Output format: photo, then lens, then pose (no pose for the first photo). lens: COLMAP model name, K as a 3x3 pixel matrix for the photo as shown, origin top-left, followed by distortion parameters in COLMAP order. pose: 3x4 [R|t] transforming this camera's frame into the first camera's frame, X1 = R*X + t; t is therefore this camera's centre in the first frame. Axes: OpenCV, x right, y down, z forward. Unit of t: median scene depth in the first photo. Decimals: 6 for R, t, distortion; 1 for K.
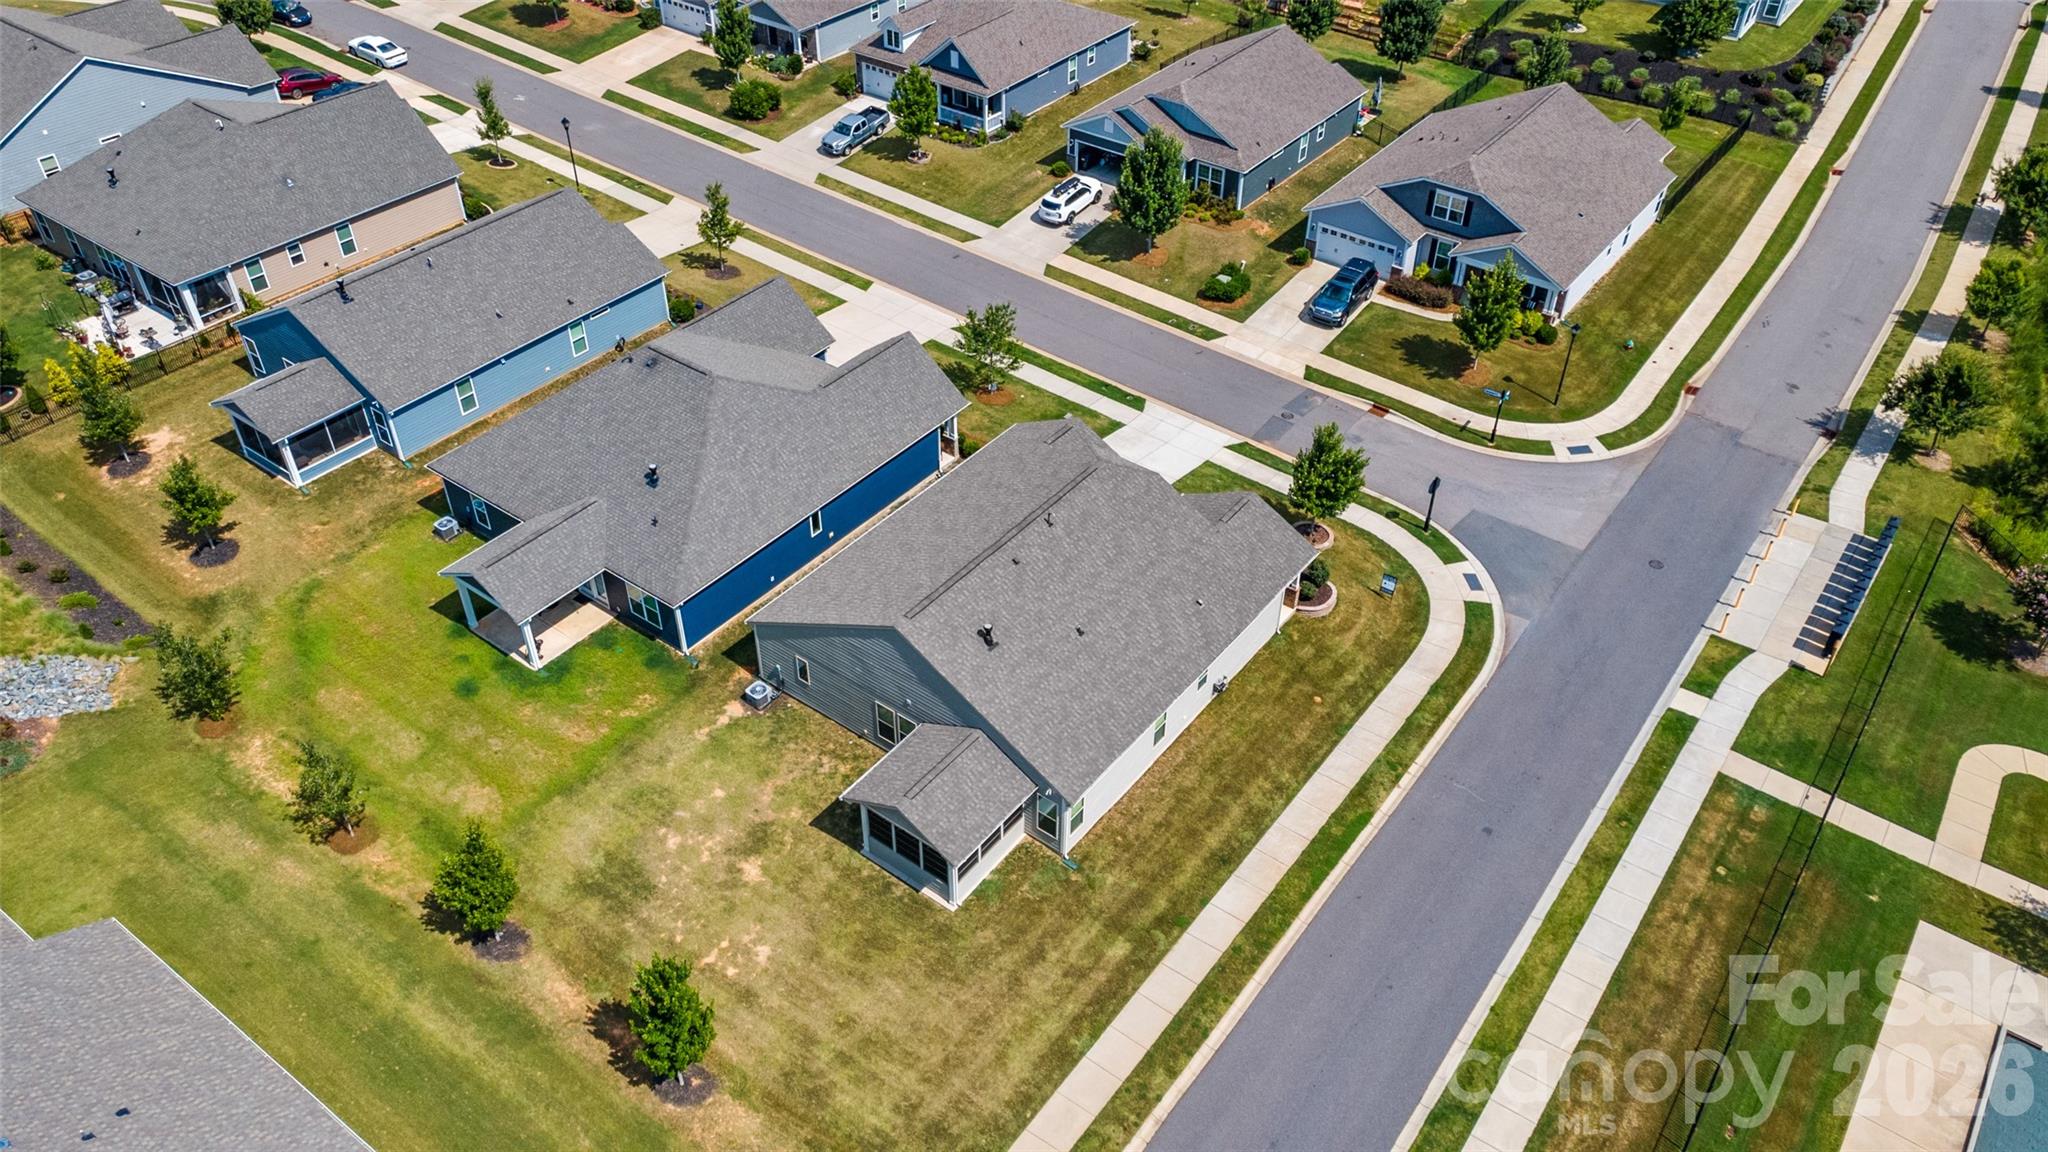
lens RADIAL K [[1481.6, 0, 1028.0], [0, 1481.6, 574.1], [0, 0, 1]] dist [0.019124, 0.037145]
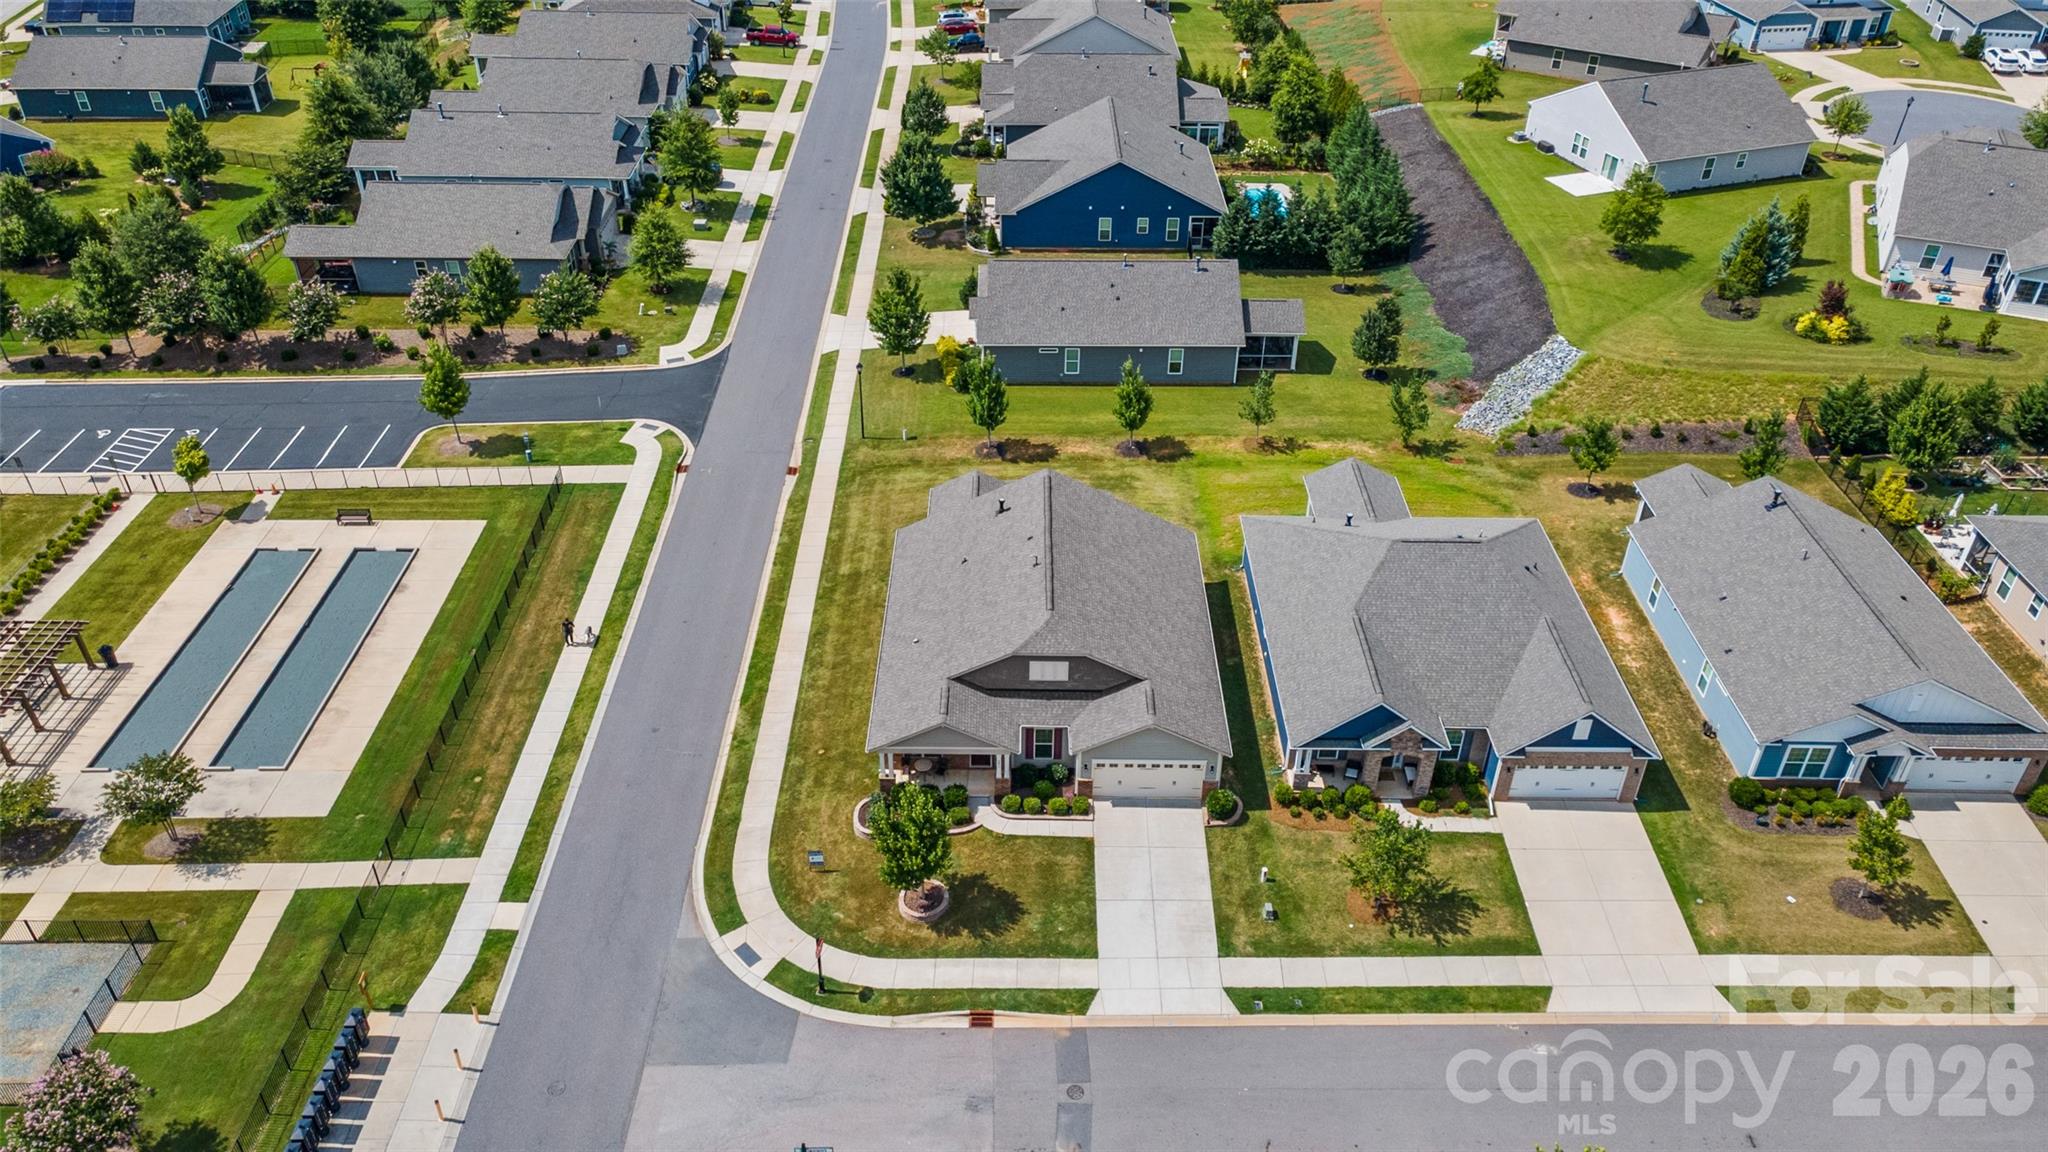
lens RADIAL K [[1481.6, 0, 1023.5], [0, 1481.6, 582.2], [0, 0, 1]] dist [0.019124, 0.037145]
pose [[-0.801189, 0.333269, -0.497019, 0.639061], [-0.392317, 0.334639, 0.856799, -1.079152], [0.451866, 0.881447, -0.137363, 1.186655]]
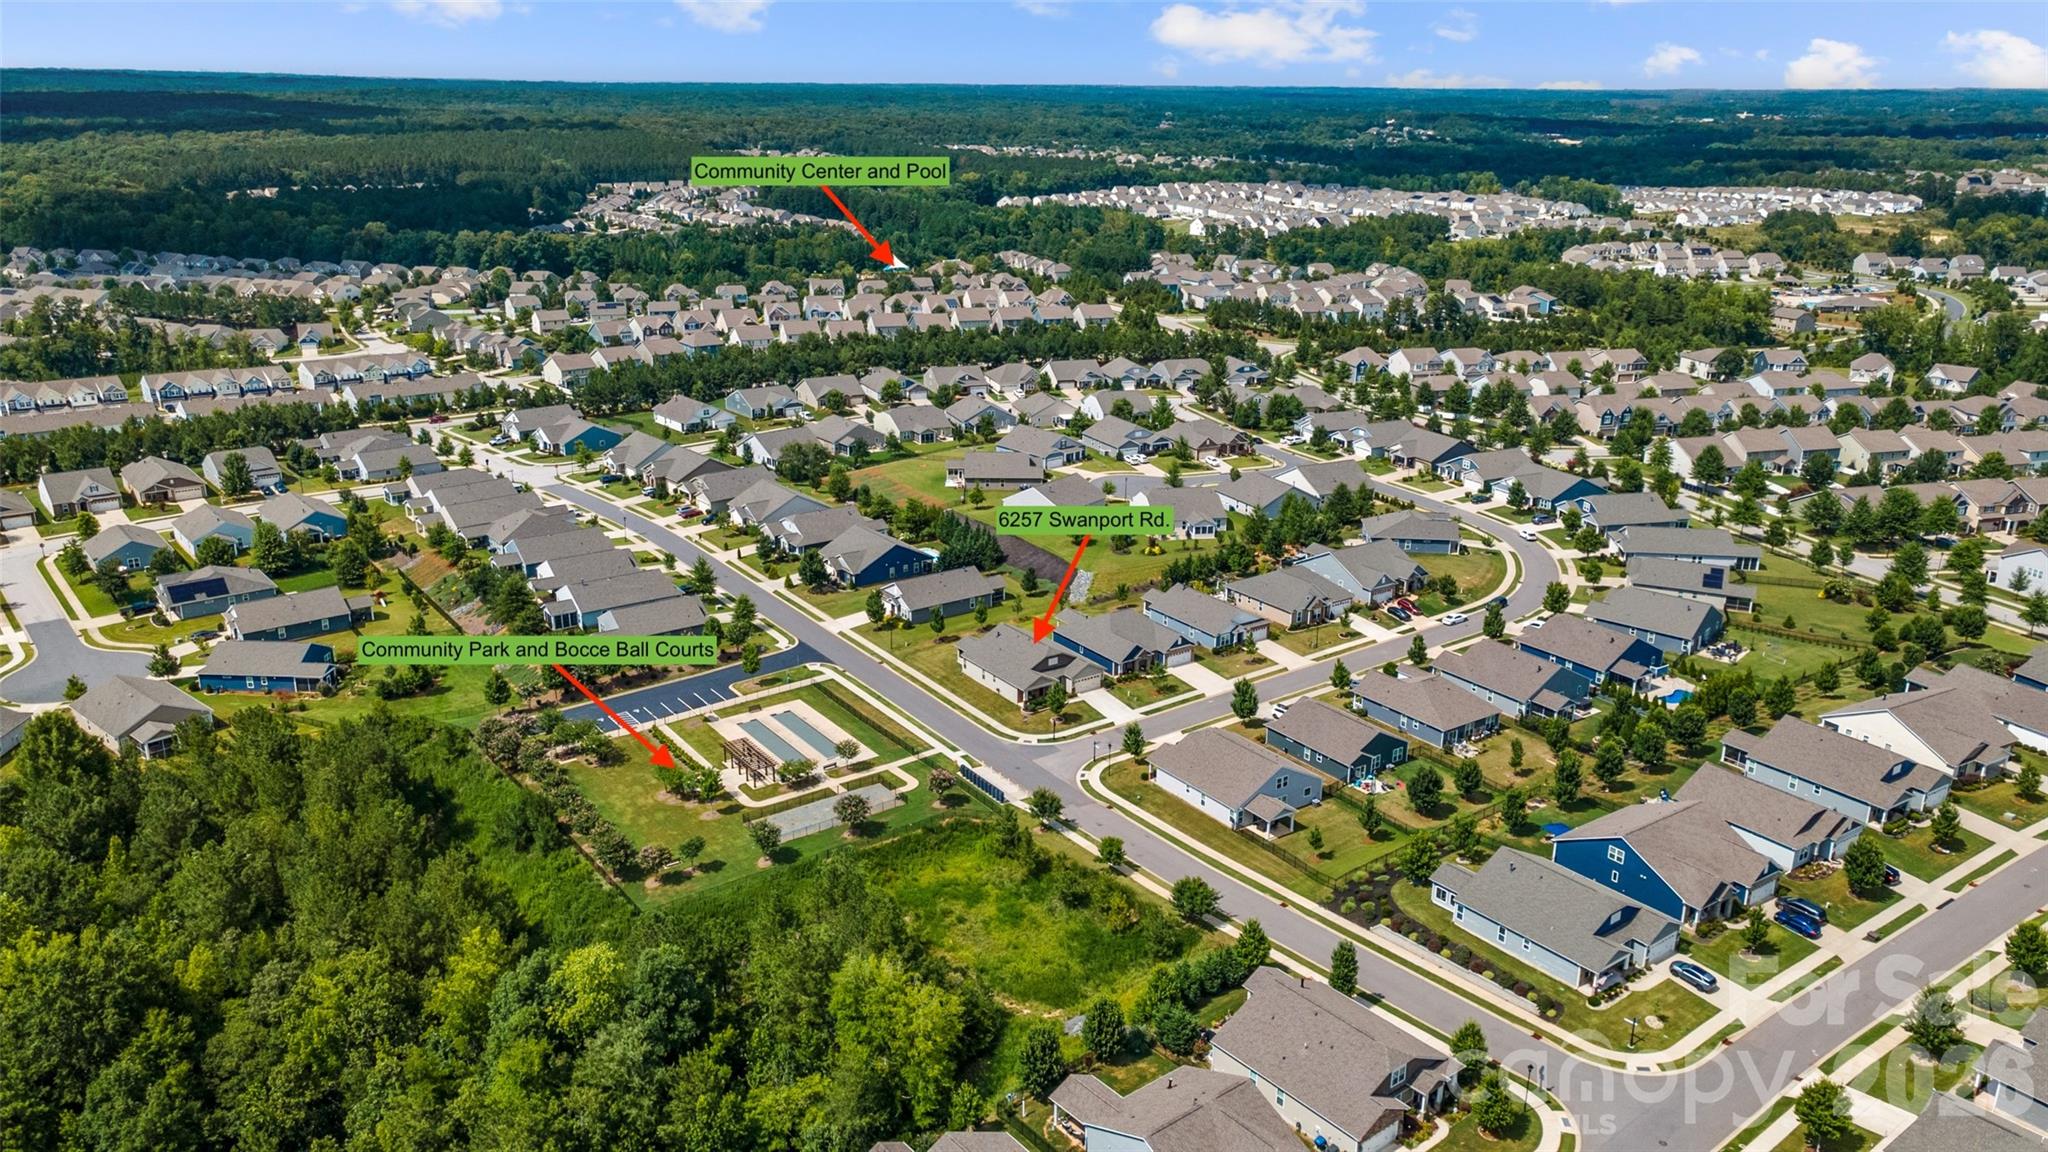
lens RADIAL K [[1481.6, 0, 1025.3], [0, 1481.6, 574.7], [0, 0, 1]] dist [0.019124, 0.037145]
pose [[-0.312726, 0.288920, -0.904836, 3.669106], [-0.615155, 0.664238, 0.424703, -1.885785], [0.723731, 0.689430, -0.029994, 1.000527]]
